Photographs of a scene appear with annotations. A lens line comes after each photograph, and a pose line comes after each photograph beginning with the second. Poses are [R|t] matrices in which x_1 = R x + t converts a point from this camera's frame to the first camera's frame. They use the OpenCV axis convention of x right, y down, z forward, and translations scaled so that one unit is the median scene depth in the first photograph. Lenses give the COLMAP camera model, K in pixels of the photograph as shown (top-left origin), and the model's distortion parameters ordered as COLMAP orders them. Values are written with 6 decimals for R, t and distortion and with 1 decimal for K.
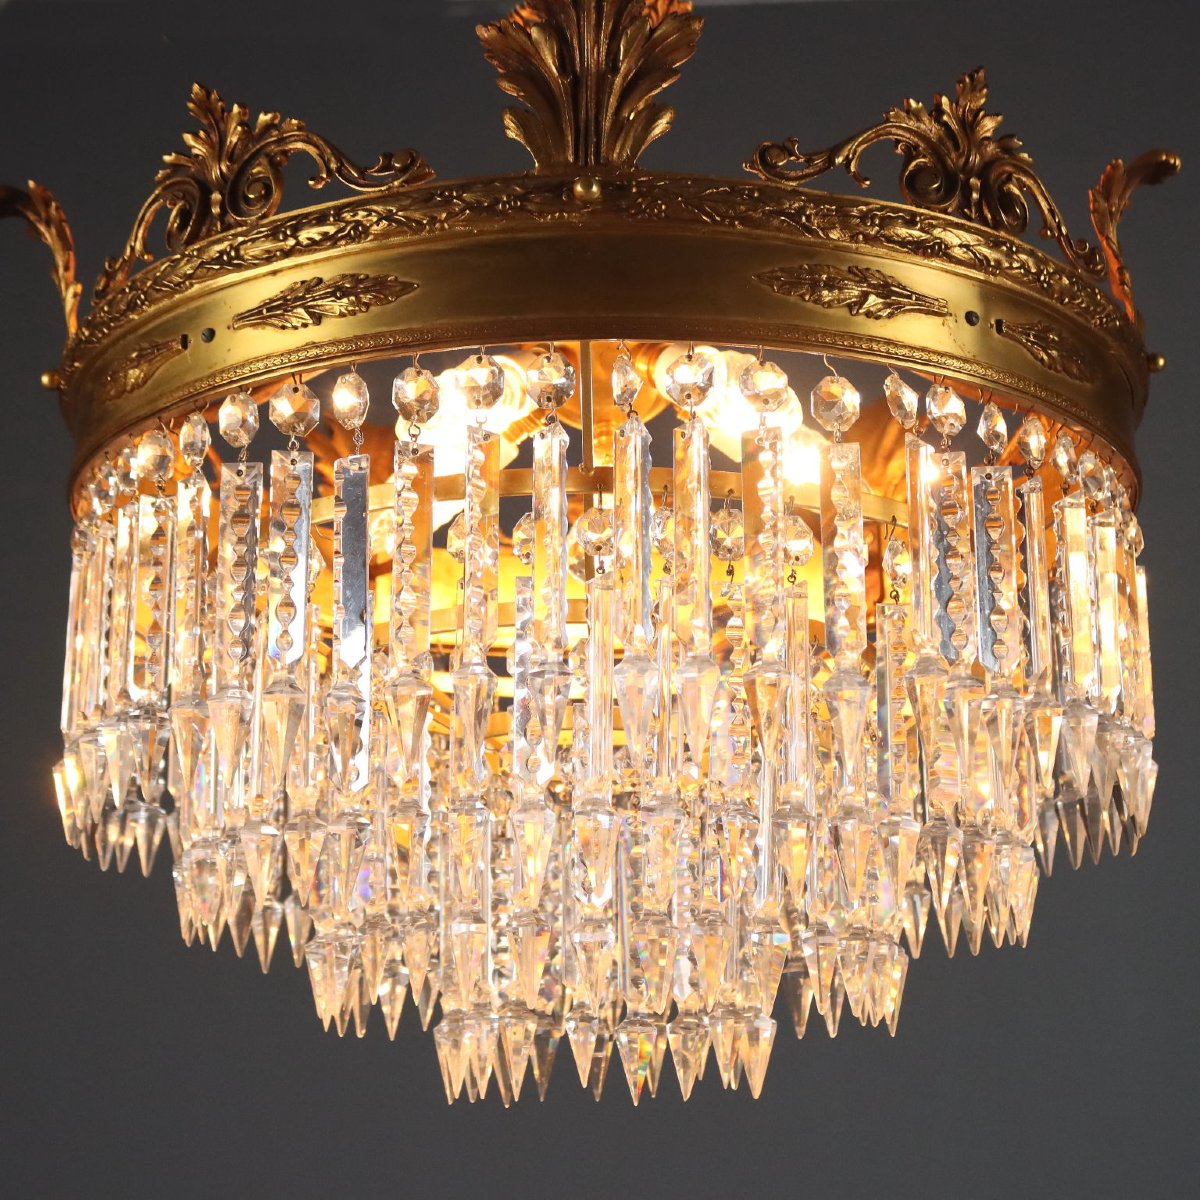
lens RADIAL K [[2094.9, 0, 601.6], [0, 2094.9, 601.7], [0, 0, 1]] dist [-0.100004, 0.000000]
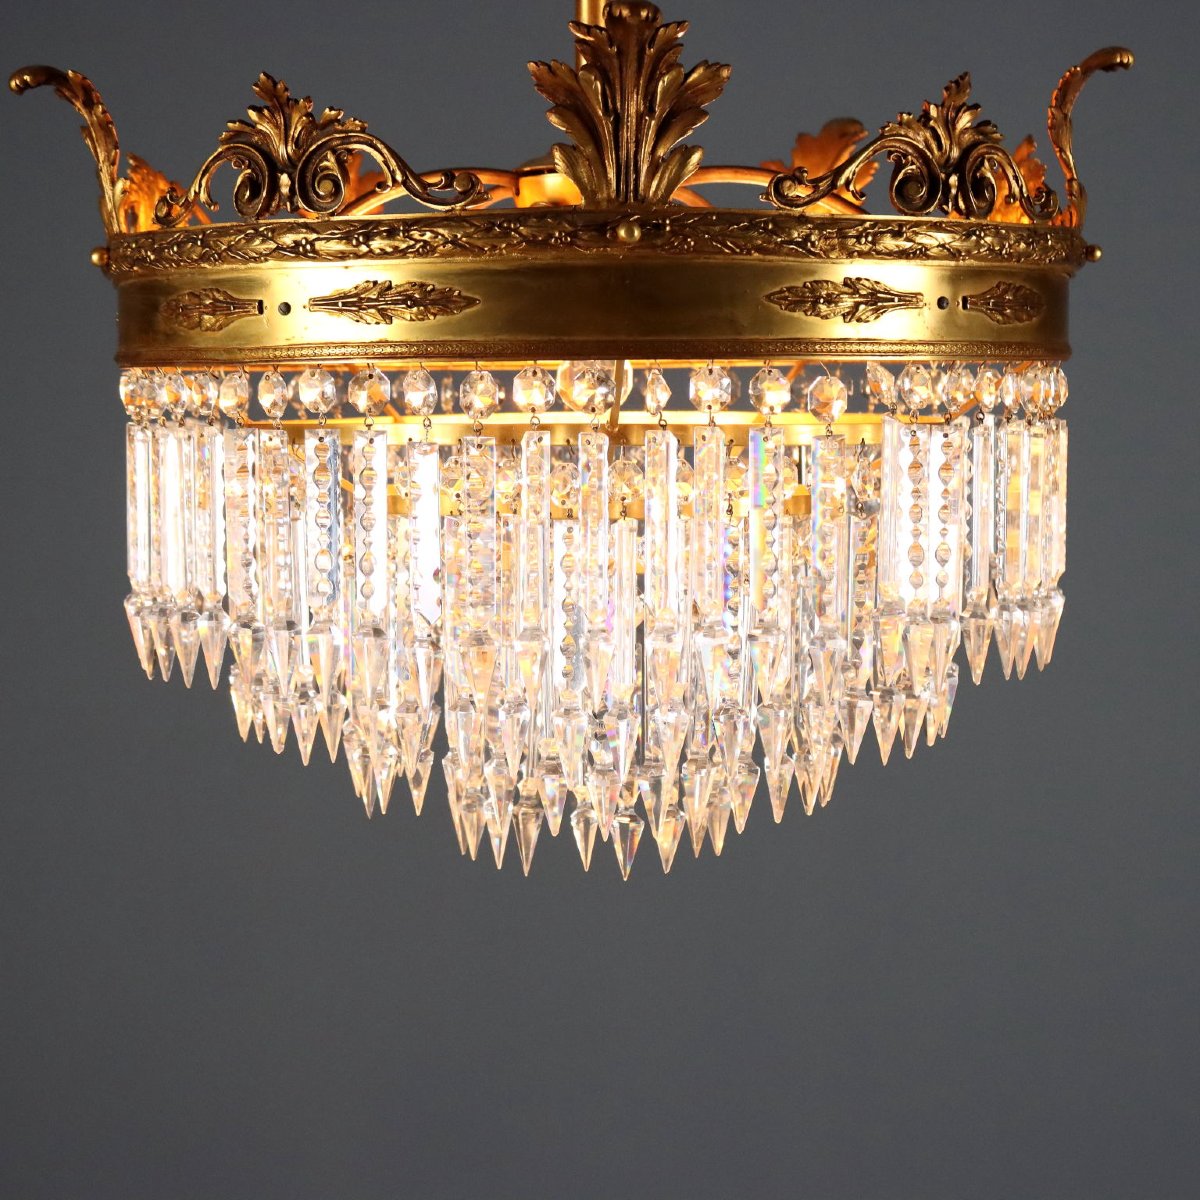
lens RADIAL K [[2401.3, 0, 608.9], [0, 2401.3, 607.3], [0, 0, 1]] dist [-0.042978, 0.000000]
pose [[0.996238, -0.006428, 0.086416, -0.130306], [-0.022932, 0.942135, 0.334449, -0.431920], [-0.083566, -0.335172, 0.938443, -0.315335]]
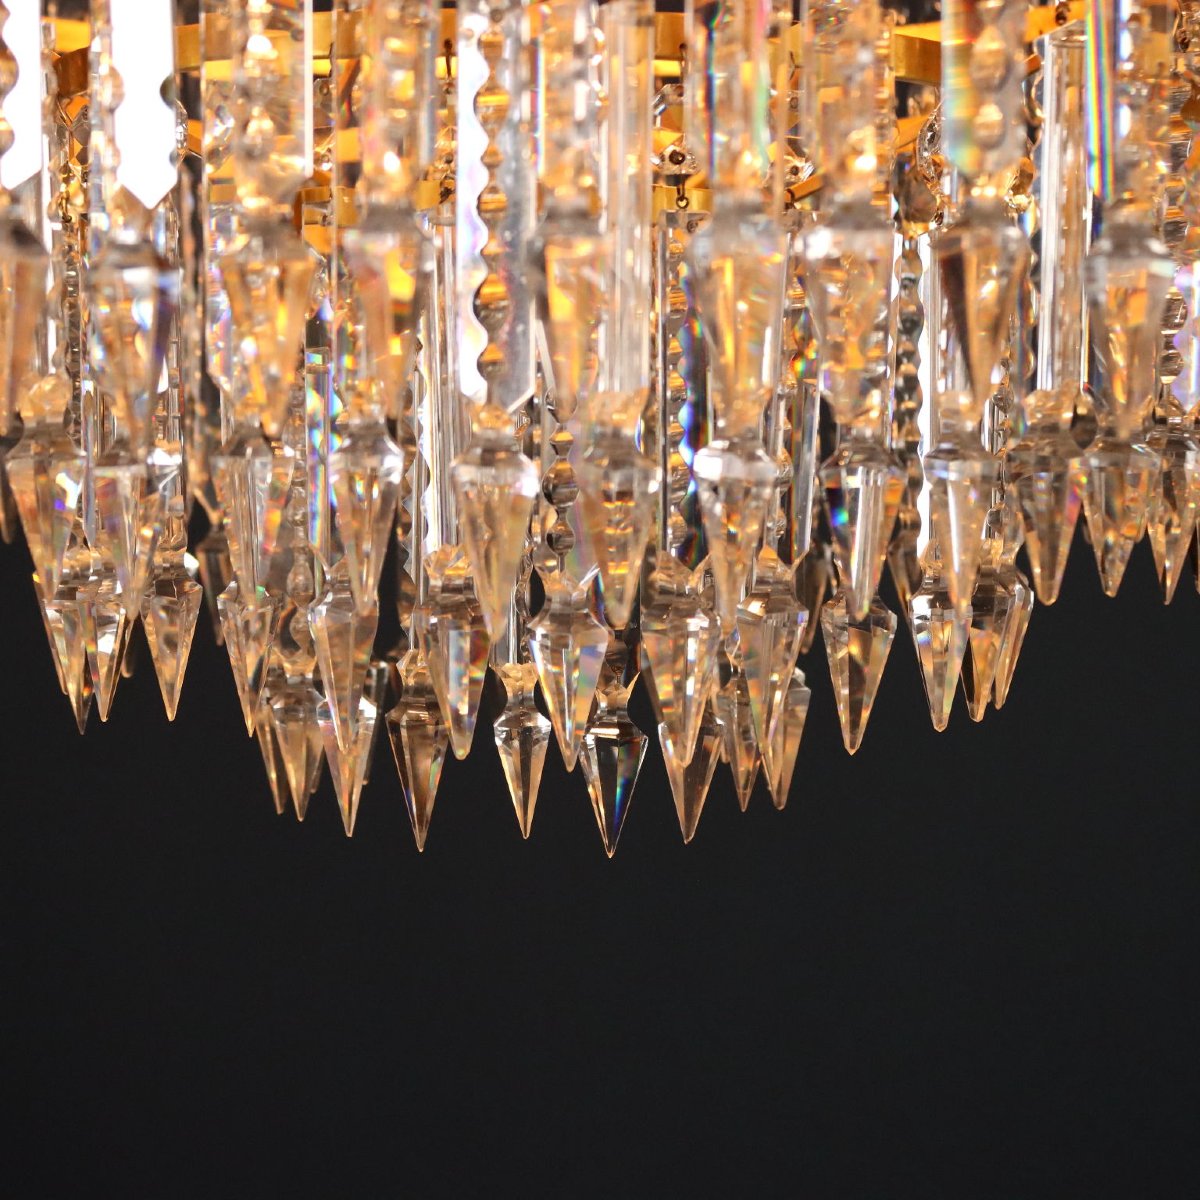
lens RADIAL K [[2401.3, 0, 599.1], [0, 2401.3, 599.7], [0, 0, 1]] dist [-0.042978, 0.000000]
pose [[0.993503, 0.006080, 0.113646, -0.074423], [-0.042062, 0.947486, 0.317018, -0.061555], [-0.105751, -0.319739, 0.941586, 0.402191]]
